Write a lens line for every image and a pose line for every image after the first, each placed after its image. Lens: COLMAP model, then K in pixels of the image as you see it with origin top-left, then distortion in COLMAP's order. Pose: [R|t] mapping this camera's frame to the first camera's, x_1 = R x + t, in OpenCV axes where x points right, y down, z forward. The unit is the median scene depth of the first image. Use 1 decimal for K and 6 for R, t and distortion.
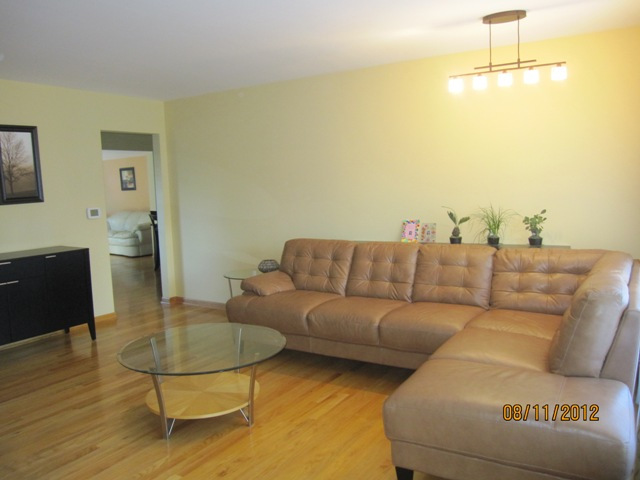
lens RADIAL K [[534.2, 0, 320.0], [0, 534.2, 240.0], [0, 0, 1]] dist [-0.070148, 0.007531]
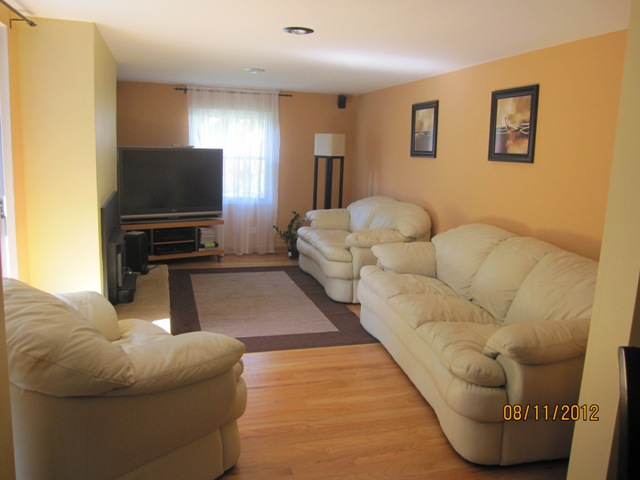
lens RADIAL K [[534.2, 0, 320.0], [0, 534.2, 240.0], [0, 0, 1]] dist [-0.070148, 0.007531]
pose [[0.757719, 0.178027, -0.627828, -0.246178], [-0.136828, 0.984026, 0.113894, -0.069759], [0.638075, -0.000396, 0.769974, 0.699357]]
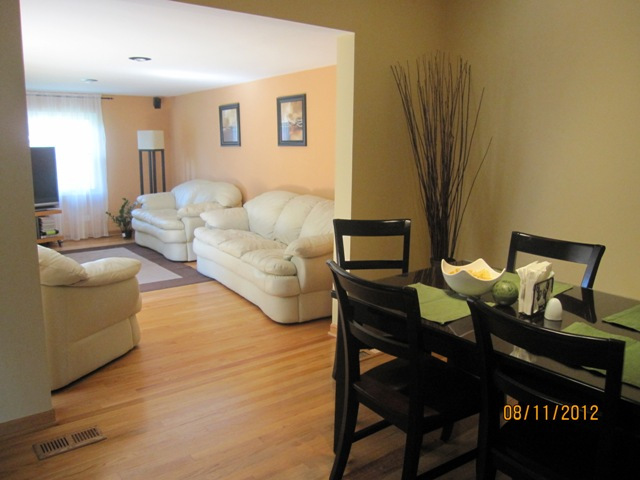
lens RADIAL K [[534.2, 0, 320.0], [0, 534.2, 240.0], [0, 0, 1]] dist [-0.070148, 0.007531]
pose [[0.942209, 0.103507, -0.318636, -0.186890], [-0.079314, 0.992956, 0.088025, -0.056749], [0.325503, -0.057666, 0.943781, 0.578198]]
